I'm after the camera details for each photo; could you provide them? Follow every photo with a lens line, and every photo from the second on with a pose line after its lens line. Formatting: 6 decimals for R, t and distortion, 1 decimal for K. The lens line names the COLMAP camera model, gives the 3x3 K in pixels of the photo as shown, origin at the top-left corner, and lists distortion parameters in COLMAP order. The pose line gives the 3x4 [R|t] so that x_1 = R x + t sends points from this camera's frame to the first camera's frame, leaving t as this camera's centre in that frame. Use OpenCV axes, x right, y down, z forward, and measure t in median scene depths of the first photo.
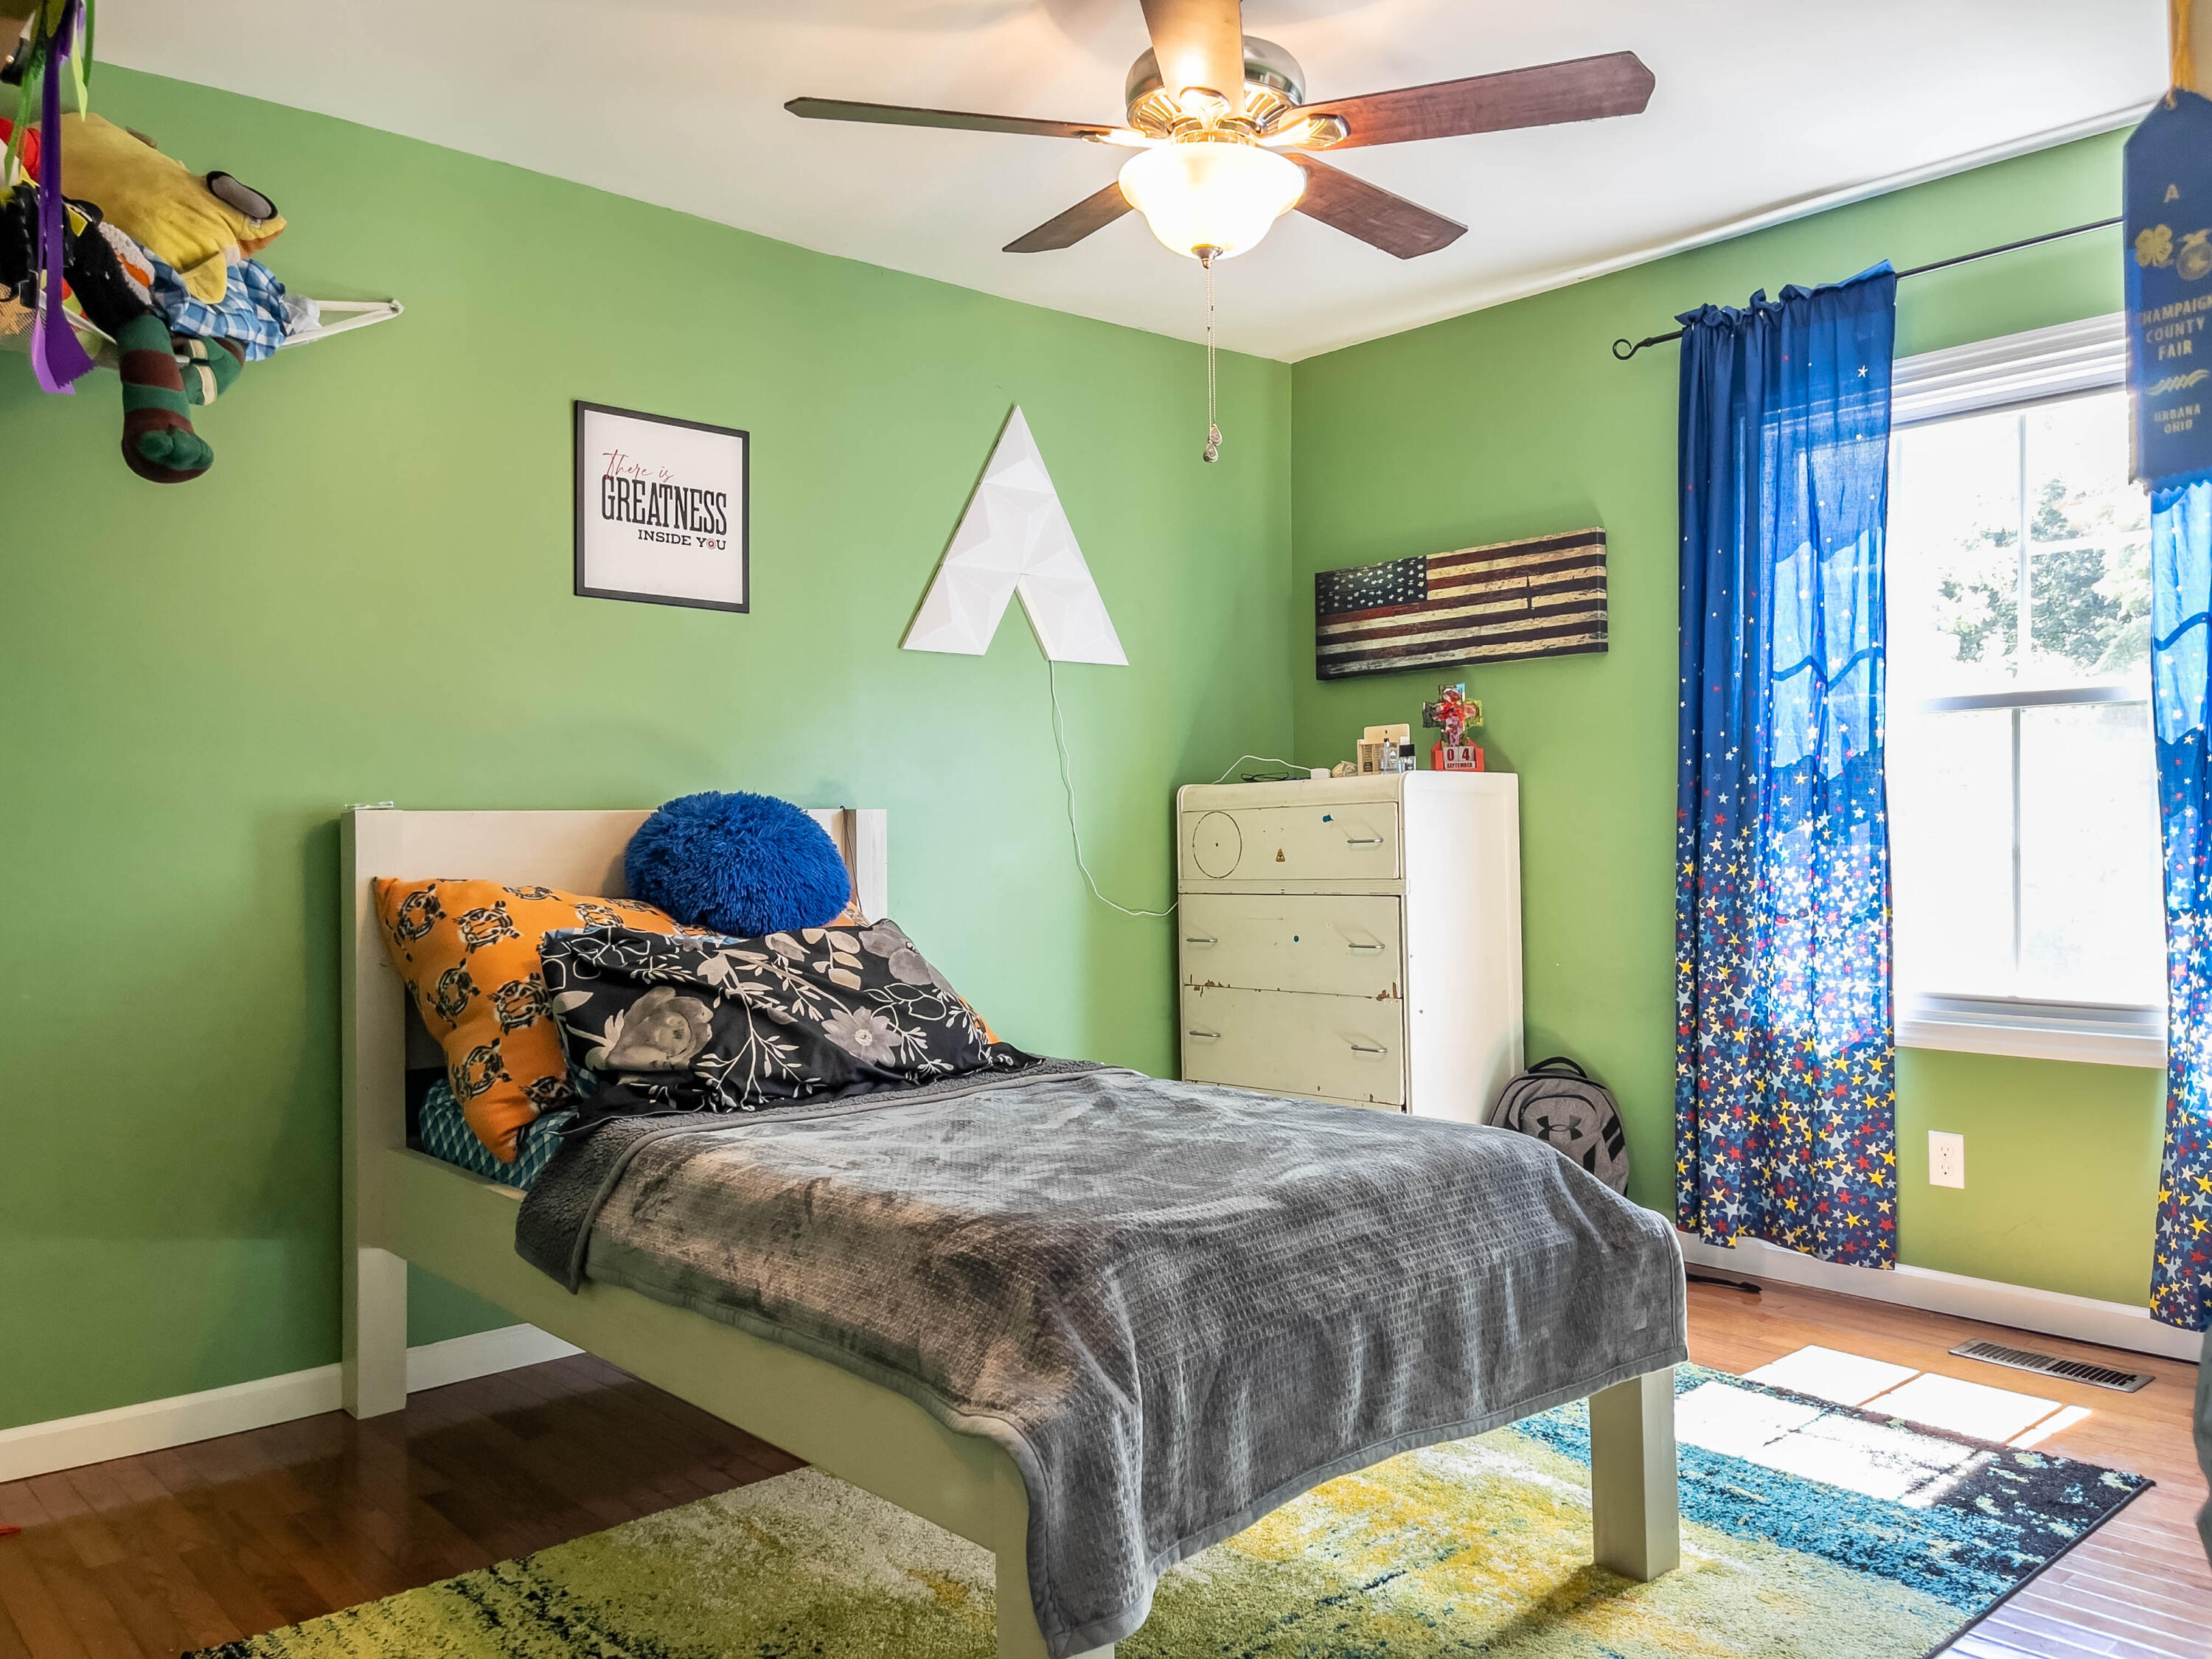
lens RADIAL K [[1679.4, 0, 1106.0], [0, 1679.4, 829.5], [0, 0, 1]] dist [0.010630, 0.005556]
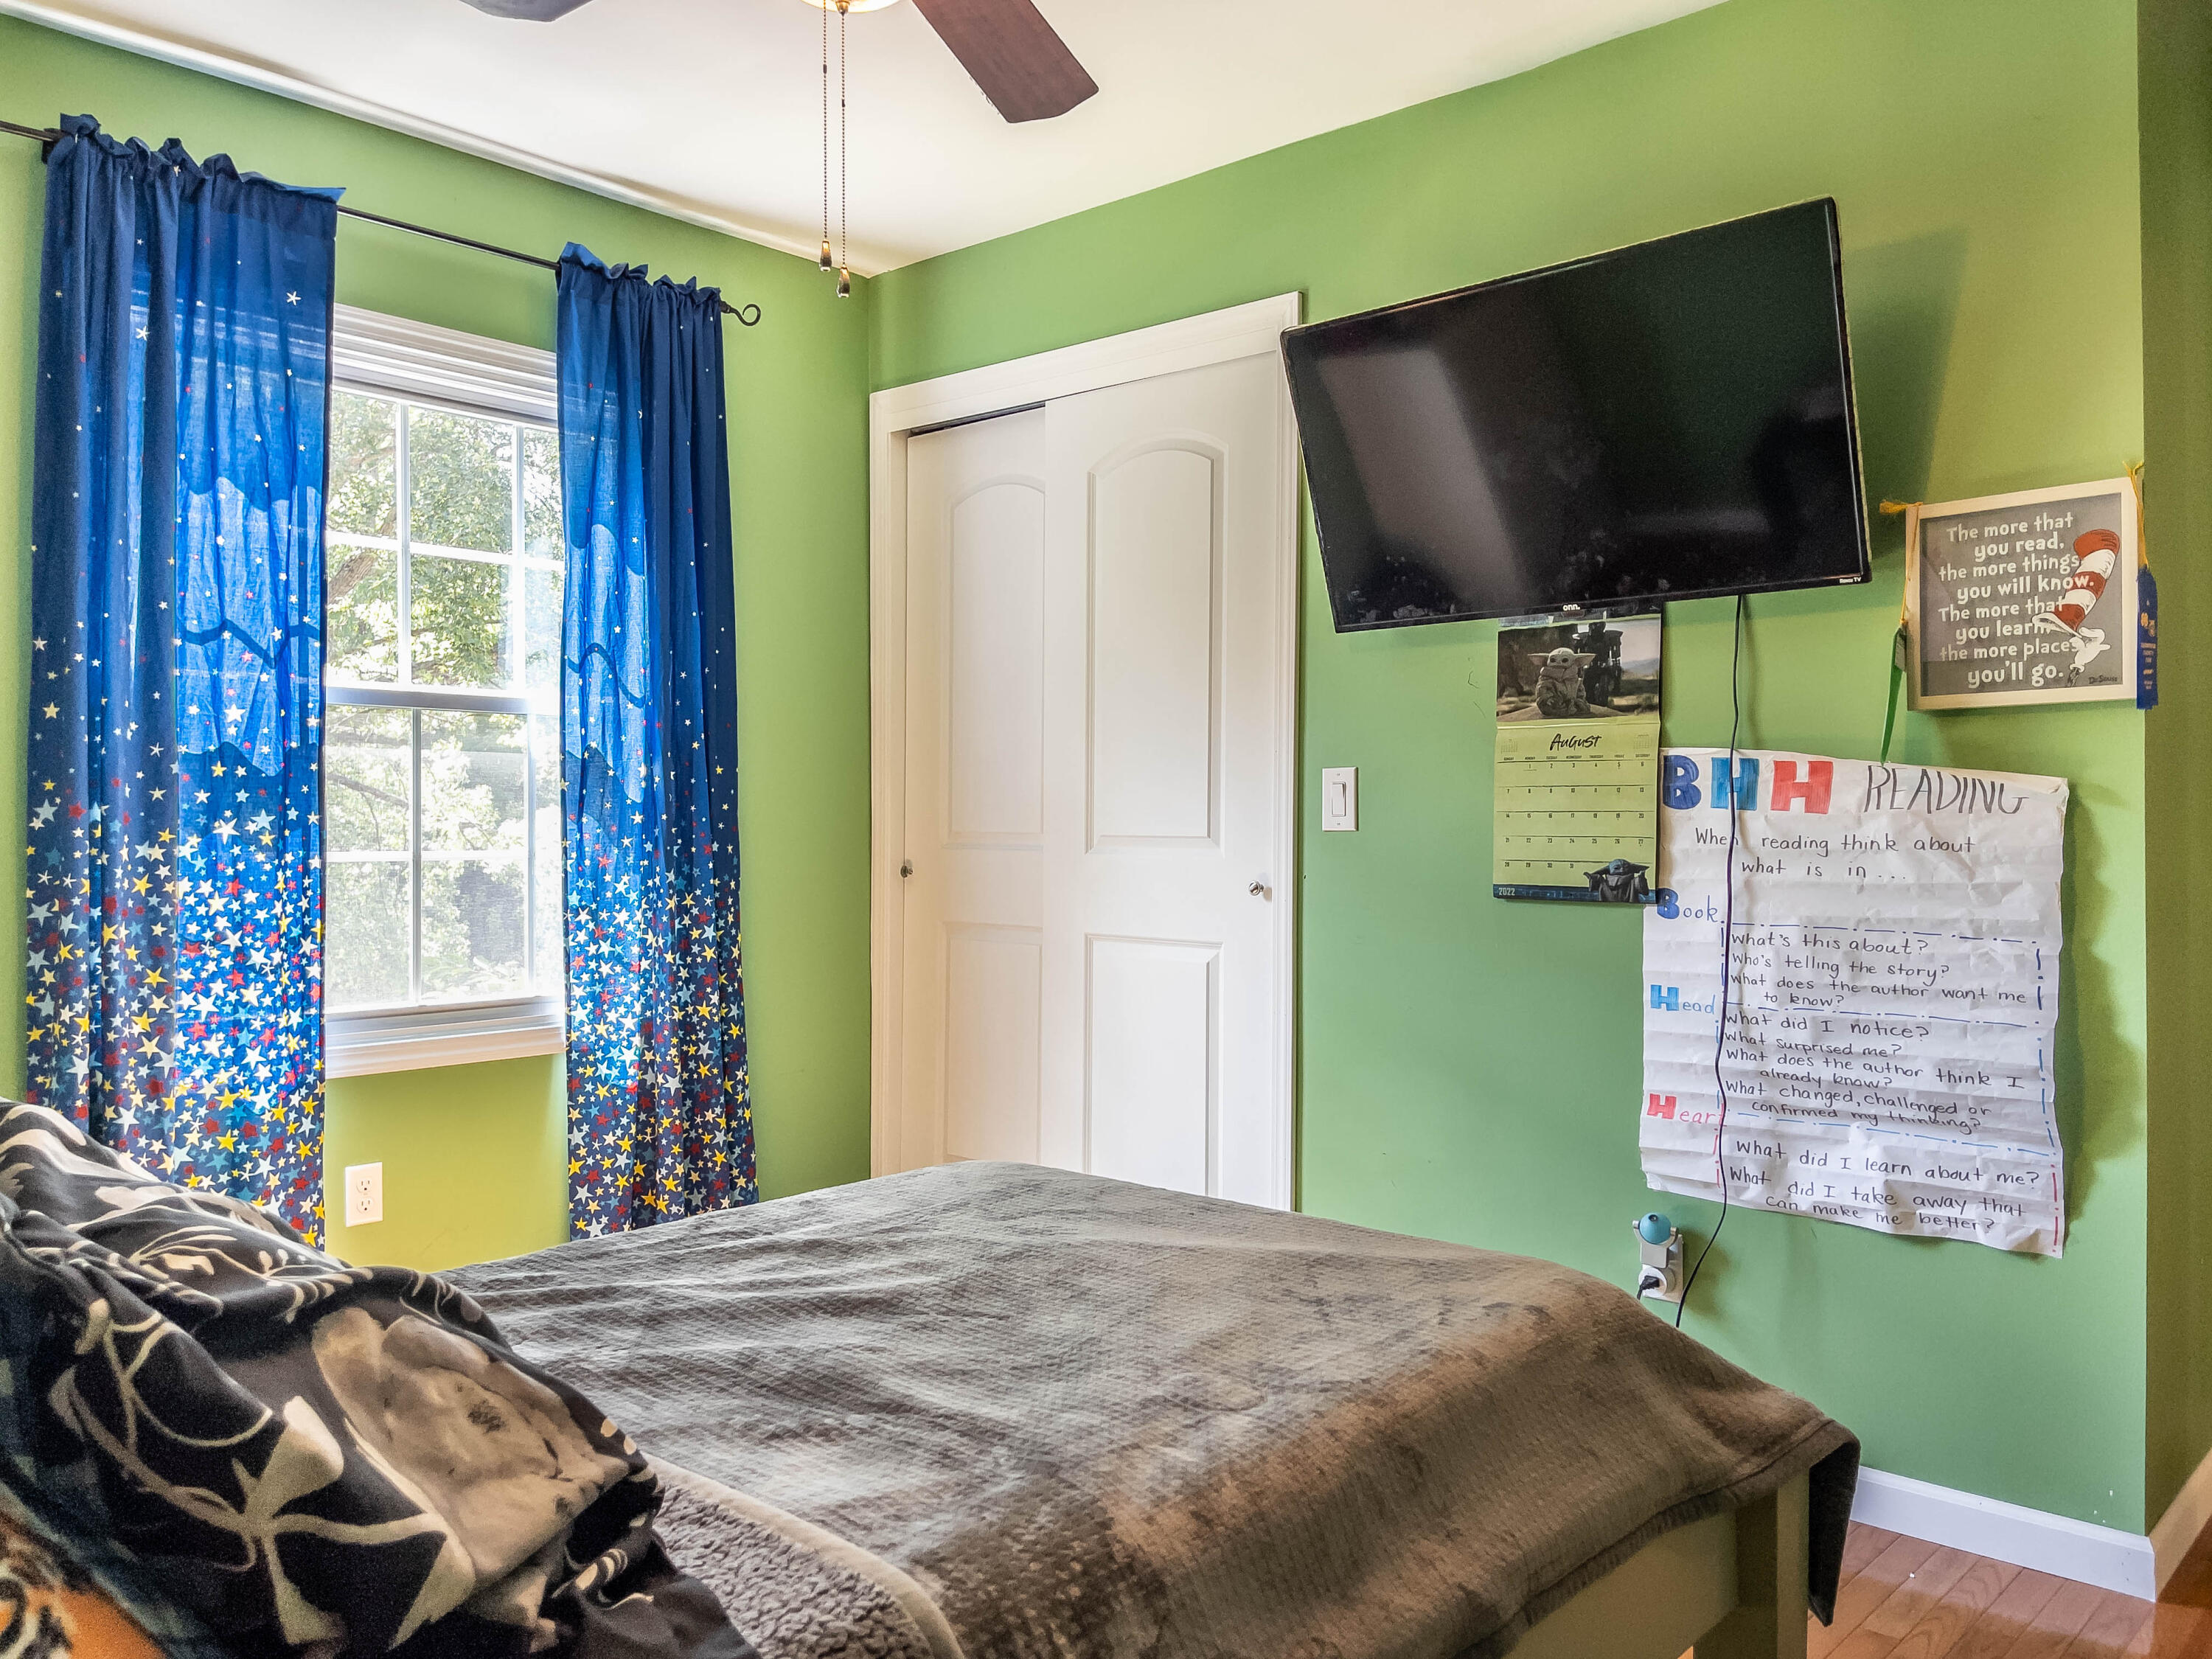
lens RADIAL K [[1679.4, 0, 1106.0], [0, 1679.4, 829.5], [0, 0, 1]] dist [0.010630, 0.005556]
pose [[-0.112858, 0.009865, 0.993562, -0.447740], [-0.000017, 0.999951, -0.009931, 0.006481], [-0.993611, -0.001138, -0.112852, 0.689701]]
